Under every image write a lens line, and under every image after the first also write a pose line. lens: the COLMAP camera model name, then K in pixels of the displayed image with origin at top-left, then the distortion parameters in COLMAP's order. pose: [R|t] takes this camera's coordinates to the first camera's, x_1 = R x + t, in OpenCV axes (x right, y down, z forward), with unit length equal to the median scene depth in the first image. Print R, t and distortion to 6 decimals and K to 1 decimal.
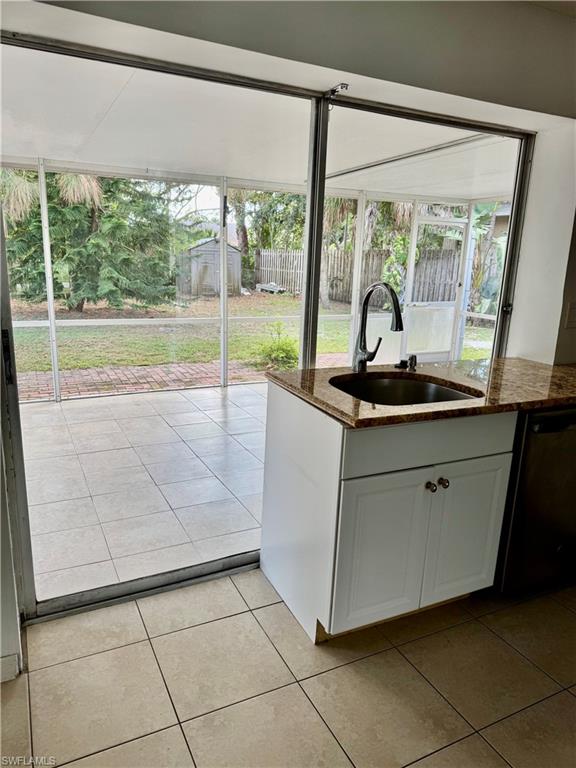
lens RADIAL K [[541.5, 0, 288.0], [0, 541.5, 384.0], [0, 0, 1]] dist [0.077657, -0.105500]
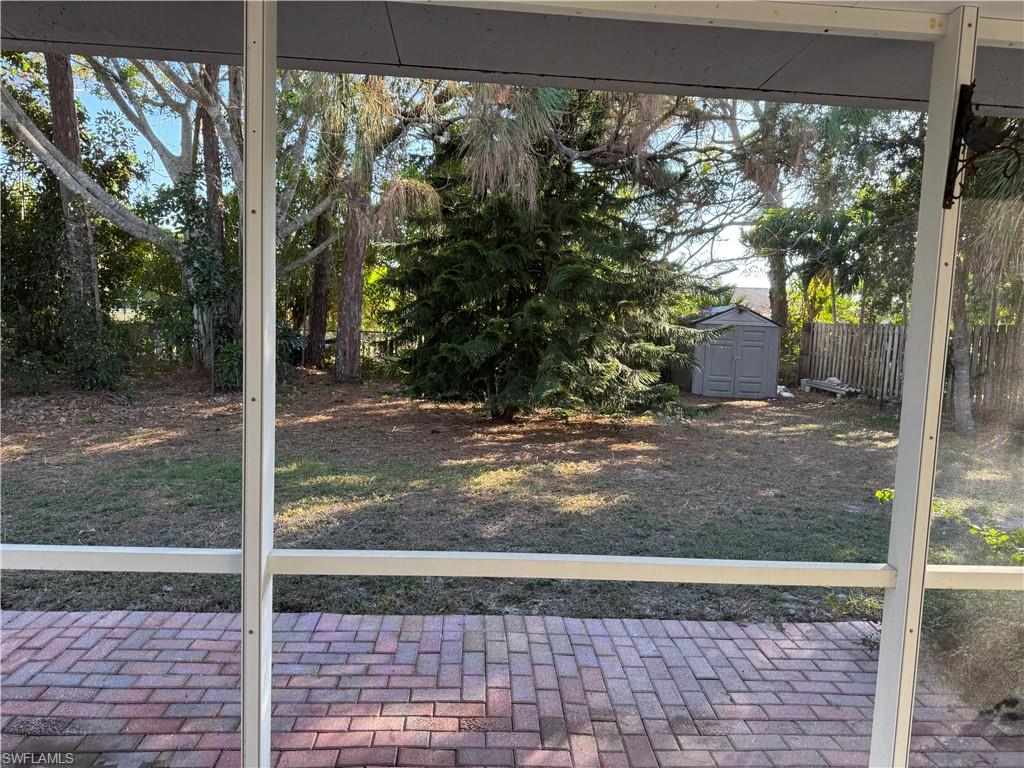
lens RADIAL K [[721.9, 0, 512.0], [0, 721.9, 384.0], [0, 0, 1]] dist [0.077657, -0.105500]
pose [[0.916667, 0.046358, -0.396953, -0.065559], [-0.108623, 0.984759, -0.135835, -0.067200], [0.384606, 0.167634, 0.907732, 0.283438]]
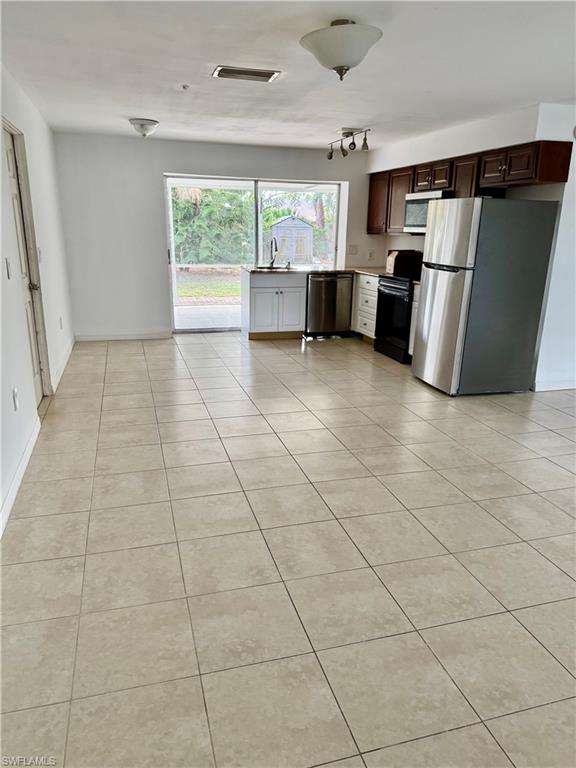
lens RADIAL K [[541.5, 0, 288.0], [0, 541.5, 384.0], [0, 0, 1]] dist [0.077657, -0.105500]
pose [[0.984468, 0.033785, -0.172281, 0.142410], [-0.025908, 0.998522, 0.047769, 0.090023], [0.173640, -0.042563, 0.983889, -0.387667]]
